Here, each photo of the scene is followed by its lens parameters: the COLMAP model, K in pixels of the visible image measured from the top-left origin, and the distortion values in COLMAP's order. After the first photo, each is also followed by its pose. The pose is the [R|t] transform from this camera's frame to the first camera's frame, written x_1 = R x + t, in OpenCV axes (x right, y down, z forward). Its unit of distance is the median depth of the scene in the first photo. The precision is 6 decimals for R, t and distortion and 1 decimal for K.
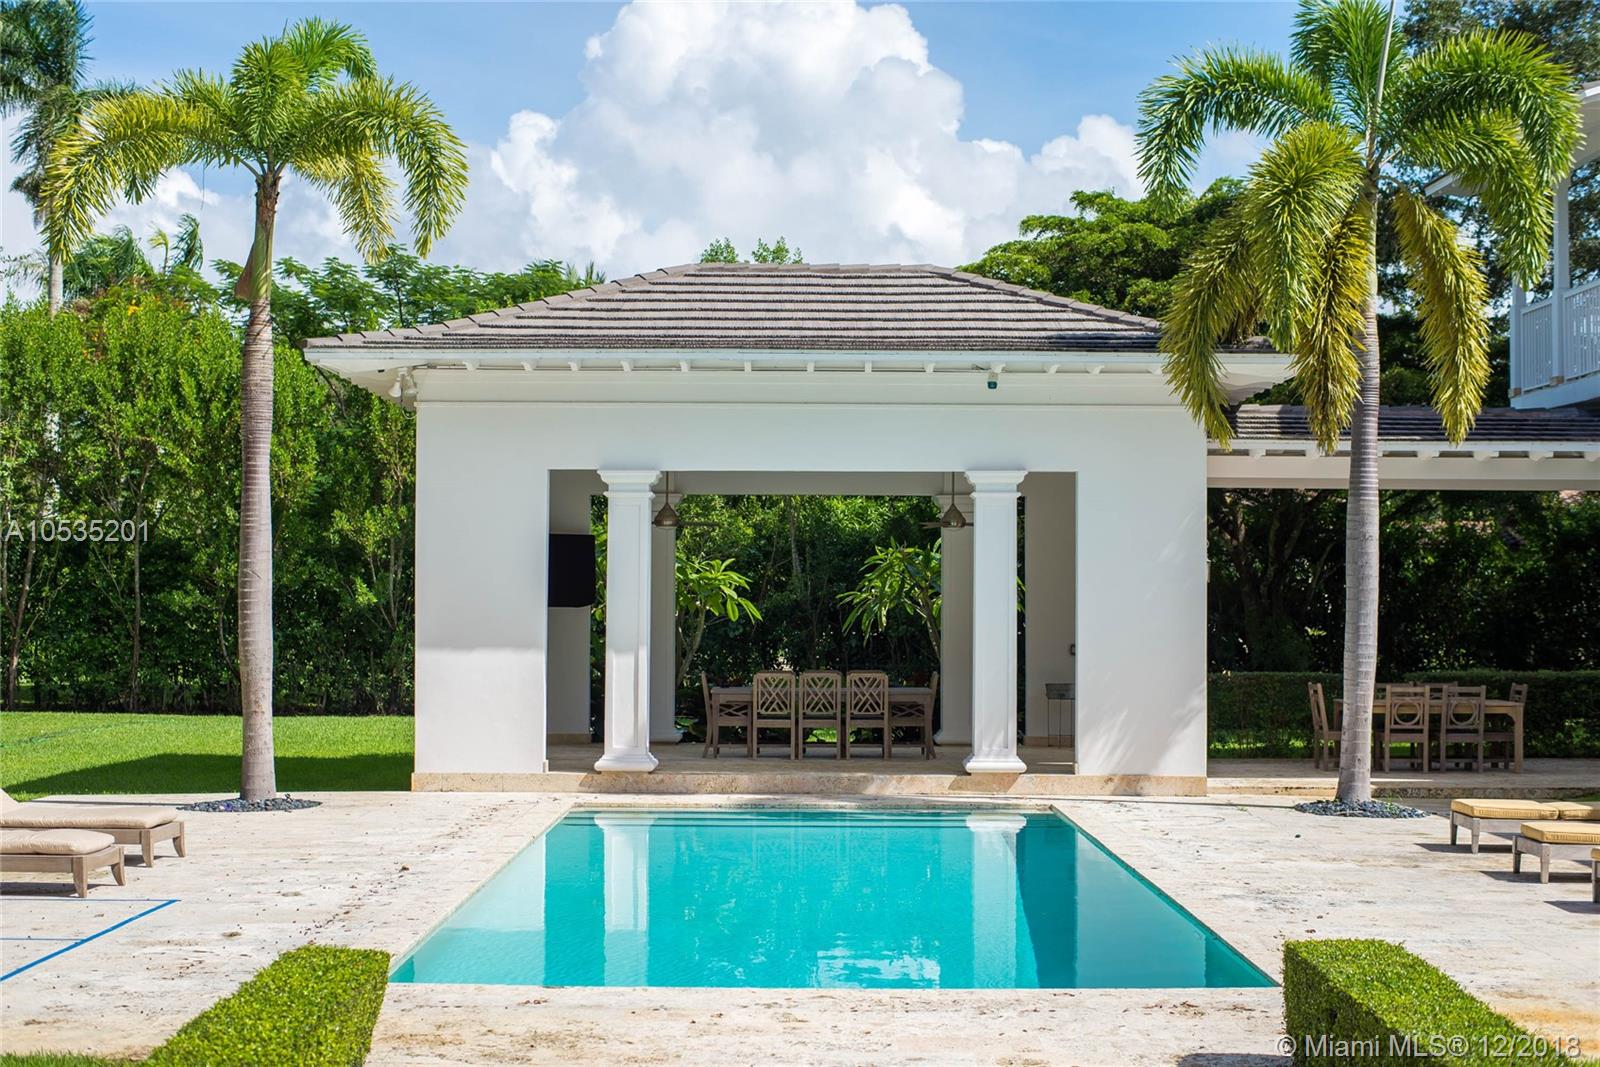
lens RADIAL K [[2348.4, 0, 800.0], [0, 2348.4, 533.5], [0, 0, 1]] dist [-0.117597, 0.016140]
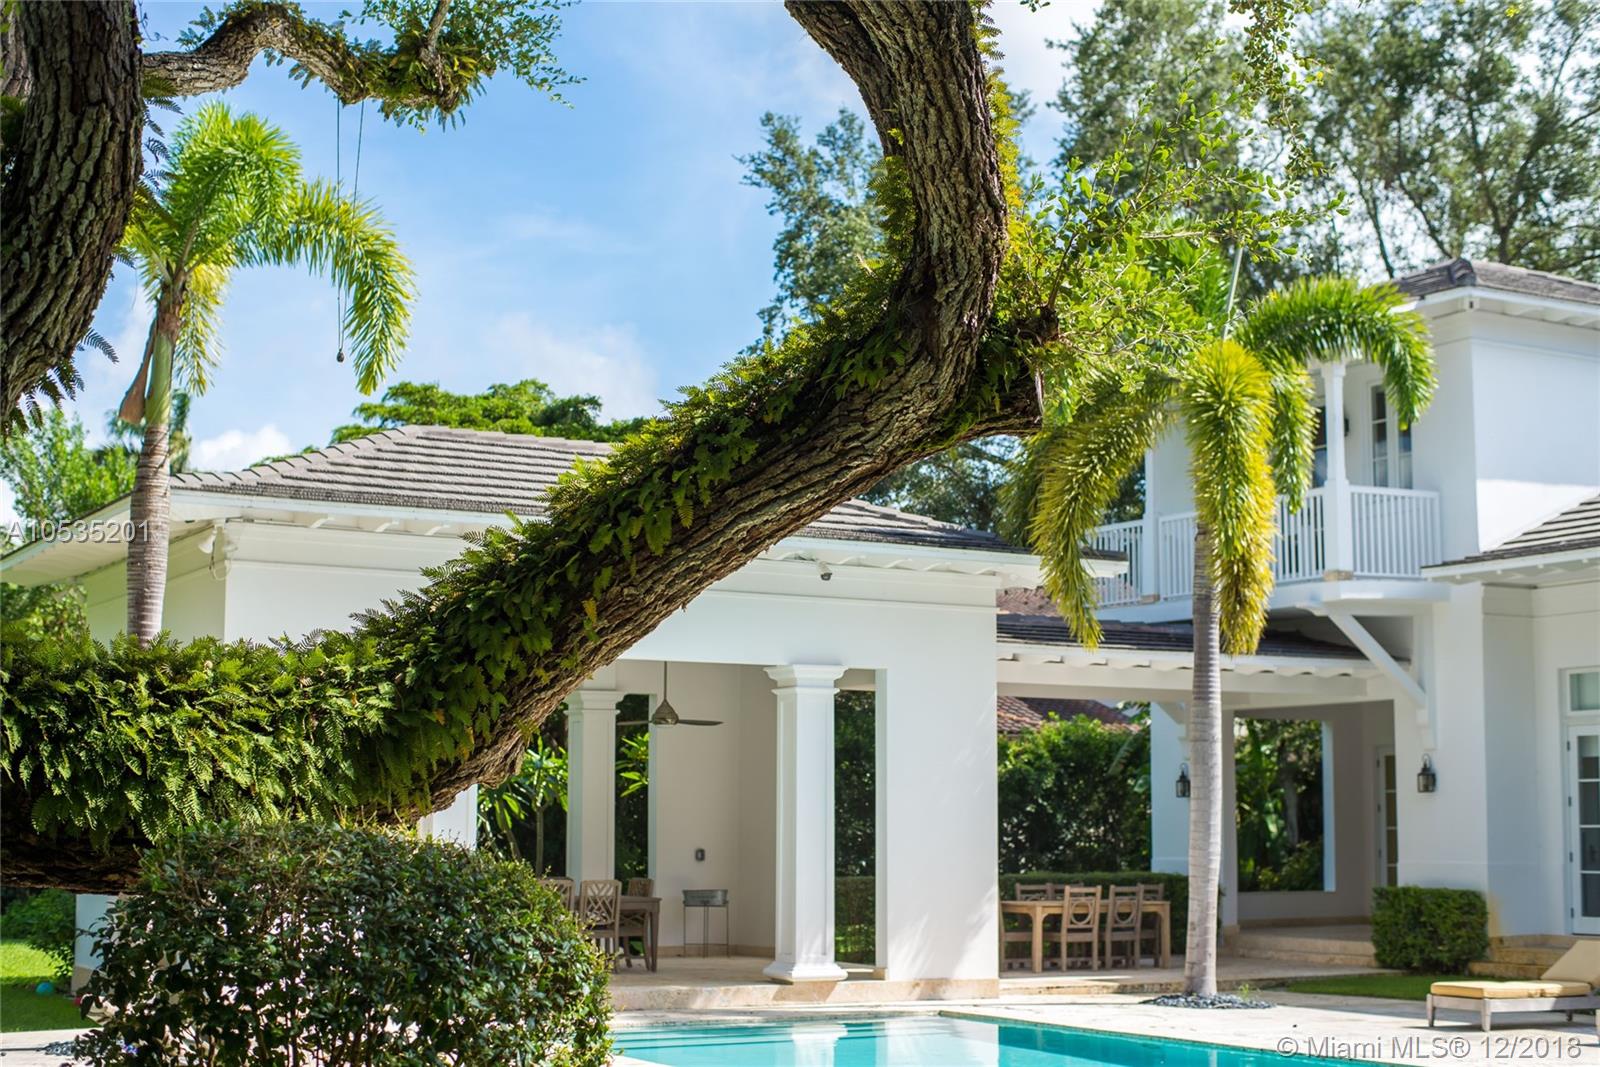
lens RADIAL K [[2348.4, 0, 800.0], [0, 2348.4, 533.5], [0, 0, 1]] dist [-0.117597, 0.016140]
pose [[0.867552, 0.061484, 0.493531, -0.402757], [-0.015821, 0.995239, -0.096175, 0.012244], [-0.497095, 0.075629, 0.864394, 0.165244]]
